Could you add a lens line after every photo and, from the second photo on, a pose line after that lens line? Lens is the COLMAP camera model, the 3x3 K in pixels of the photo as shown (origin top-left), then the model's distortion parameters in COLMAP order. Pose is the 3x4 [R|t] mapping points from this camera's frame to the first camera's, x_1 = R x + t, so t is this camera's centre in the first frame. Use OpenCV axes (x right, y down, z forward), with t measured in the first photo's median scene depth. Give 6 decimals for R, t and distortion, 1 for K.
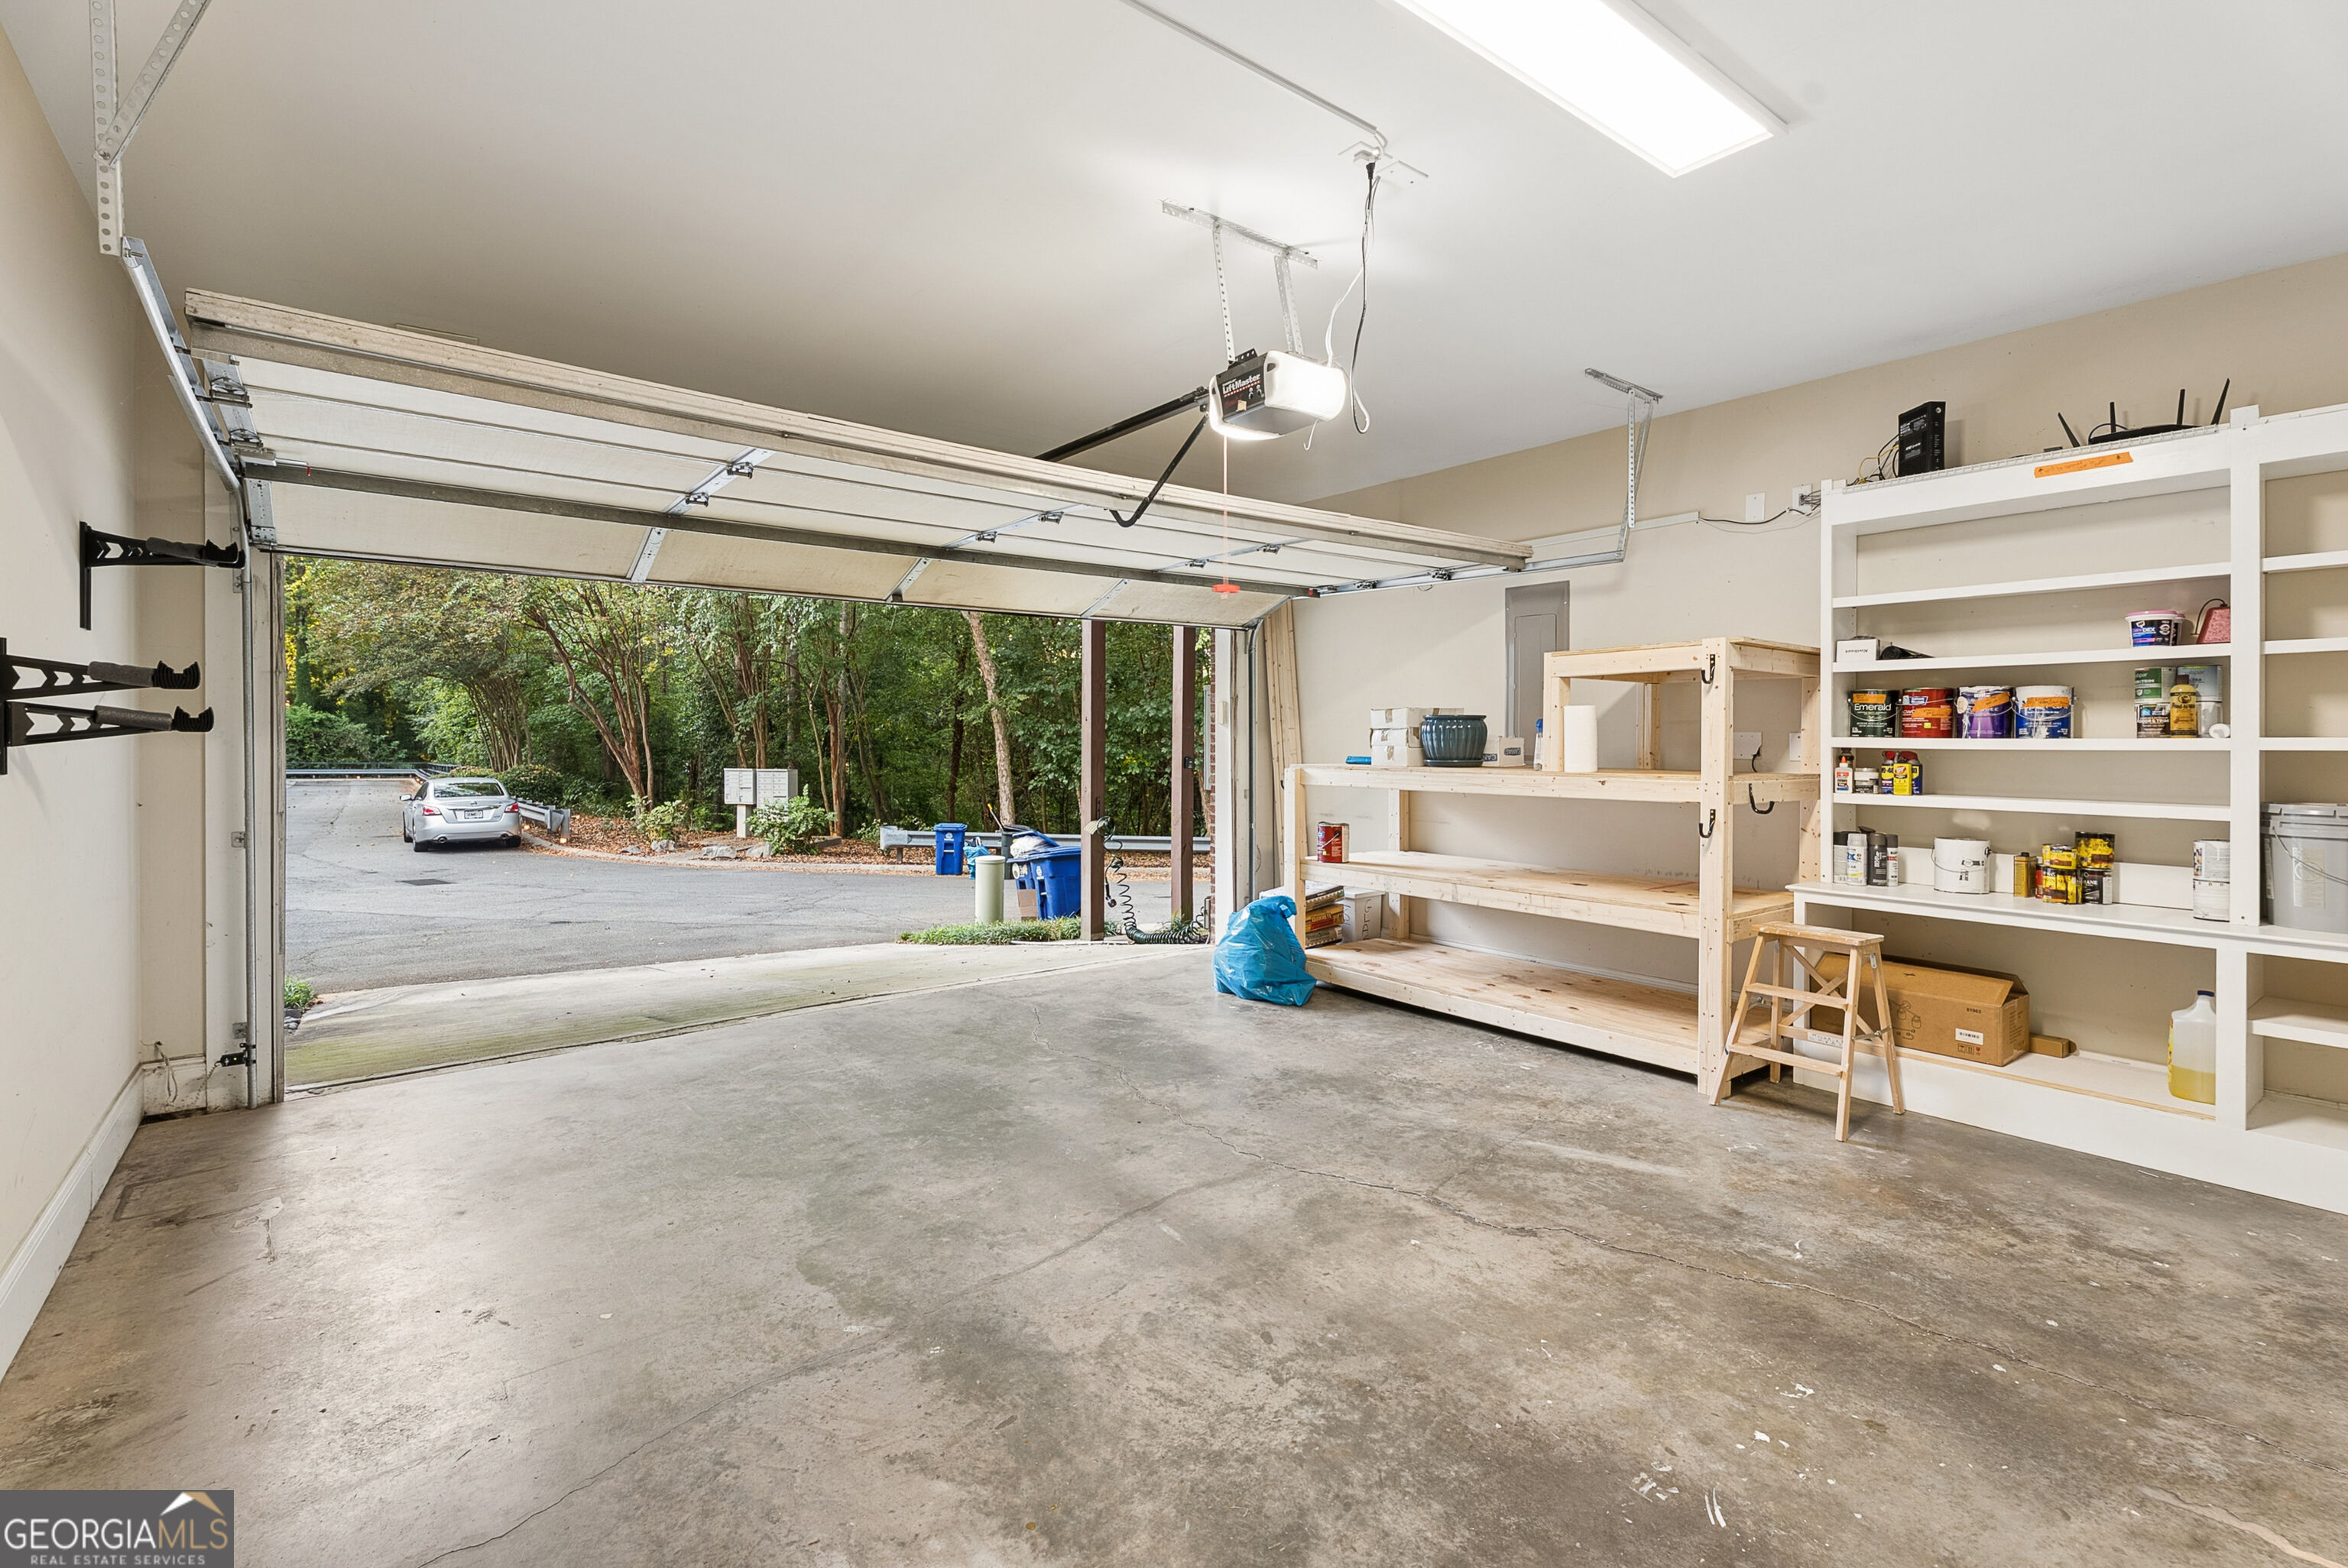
lens RADIAL K [[1062.6, 0, 1180.7], [0, 1062.6, 737.6], [0, 0, 1]] dist [-0.014316, 0.011108]
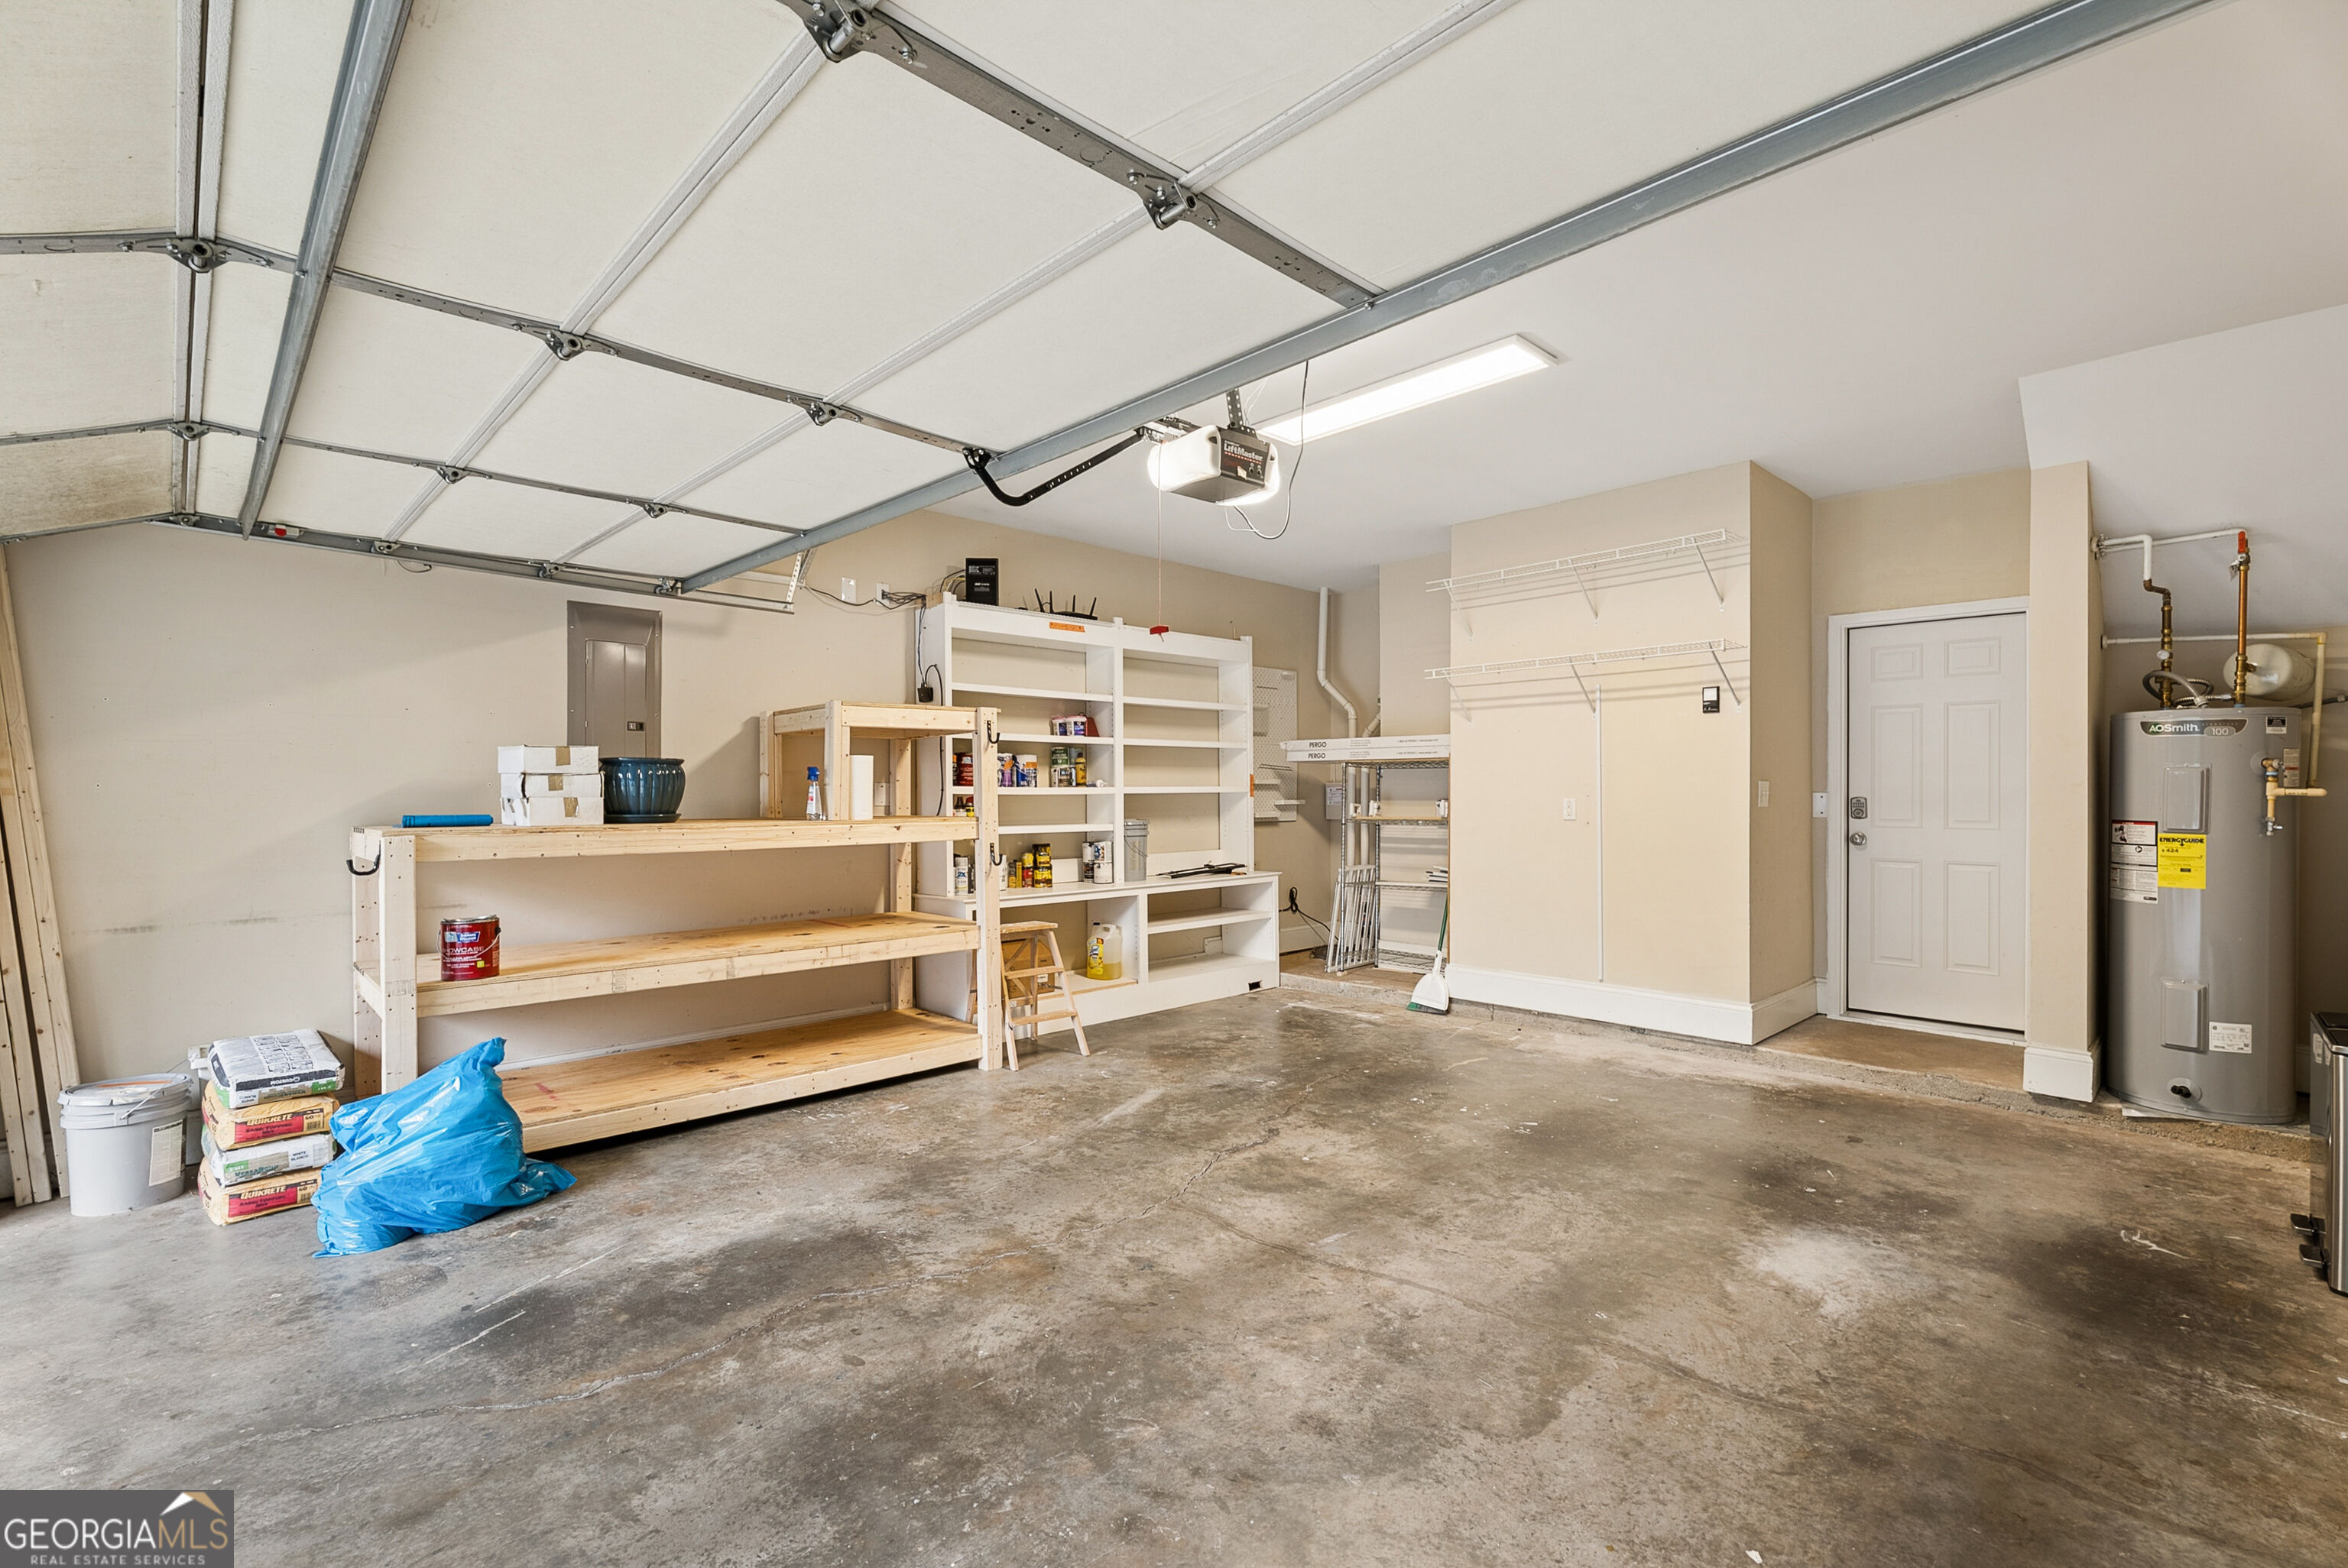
lens RADIAL K [[1043.9, 0, 1167.5], [0, 1043.9, 787.3], [0, 0, 1]] dist [-0.002439, 0.000490]
pose [[-0.097395, 0.002279, 0.995243, -0.984246], [0.001212, 0.999997, -0.002171, 0.005617], [-0.995245, 0.000994, -0.097397, 1.182574]]
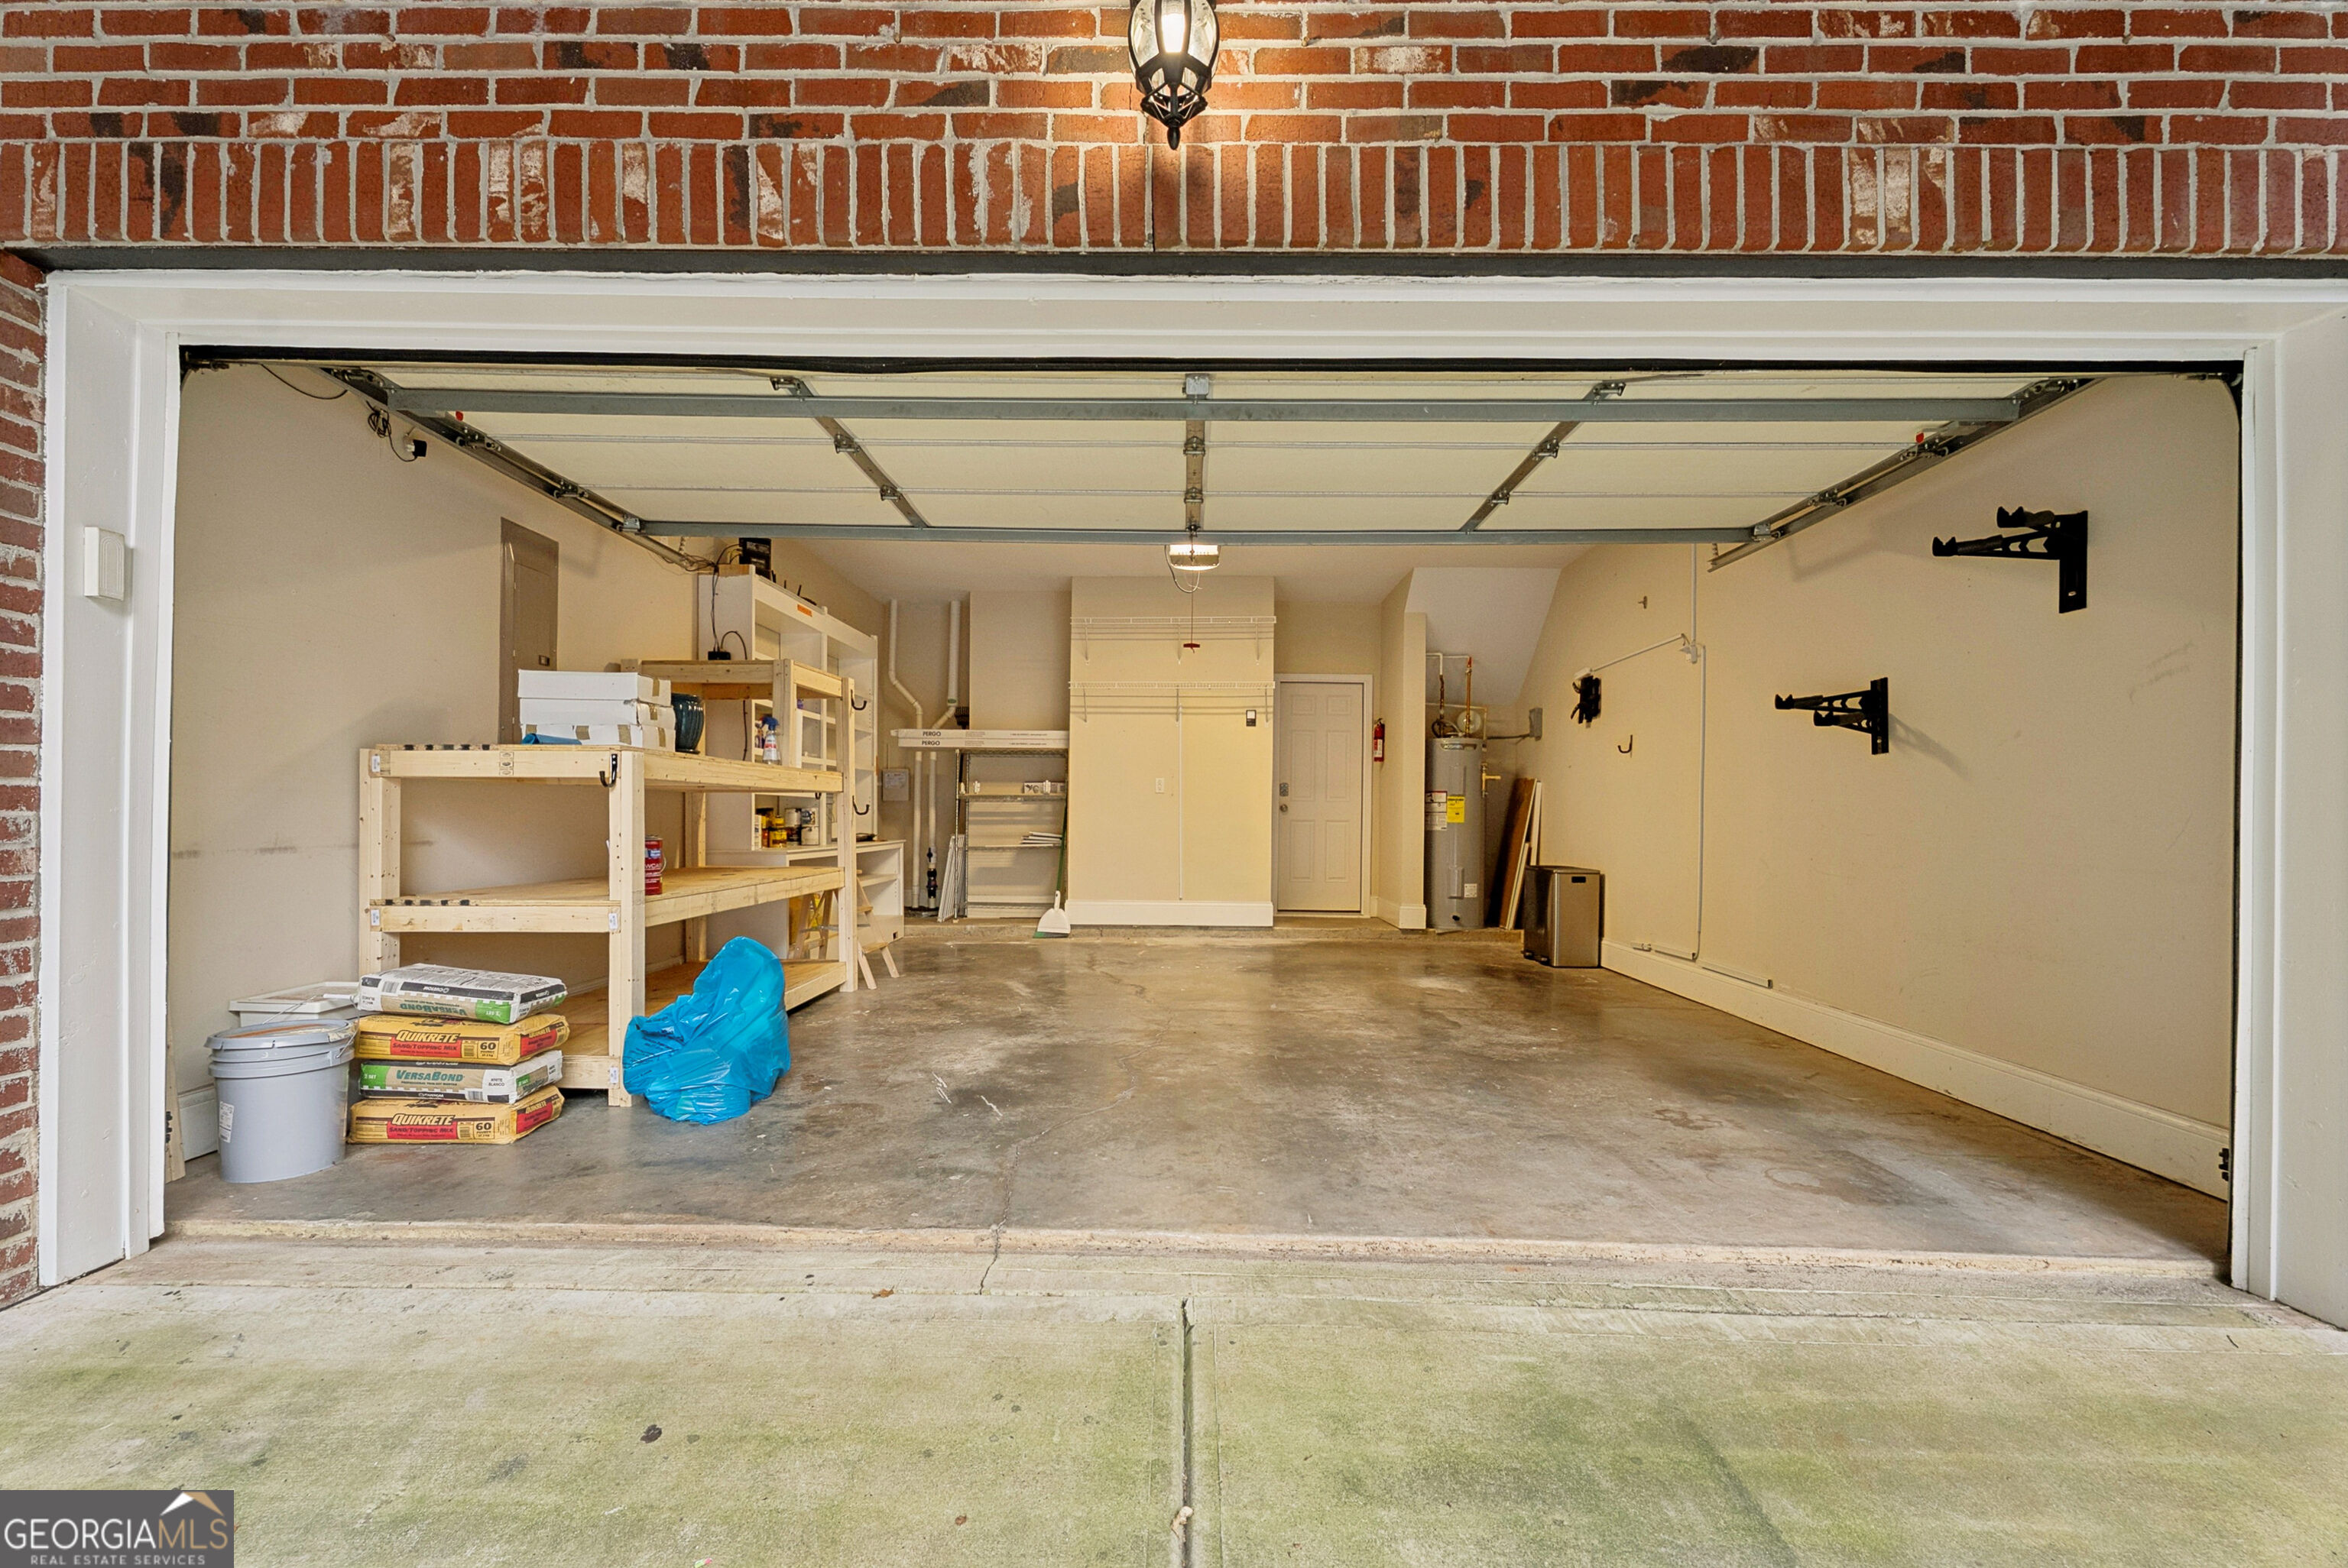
lens RADIAL K [[1065.9, 0, 1170.3], [0, 1065.9, 814.9], [0, 0, 1]] dist [-0.001609, 0.000161]
pose [[-0.778435, -0.007764, 0.627677, -0.991343], [-0.010774, 0.999941, -0.000993, 0.118677], [-0.627633, -0.007536, -0.778473, 2.427250]]
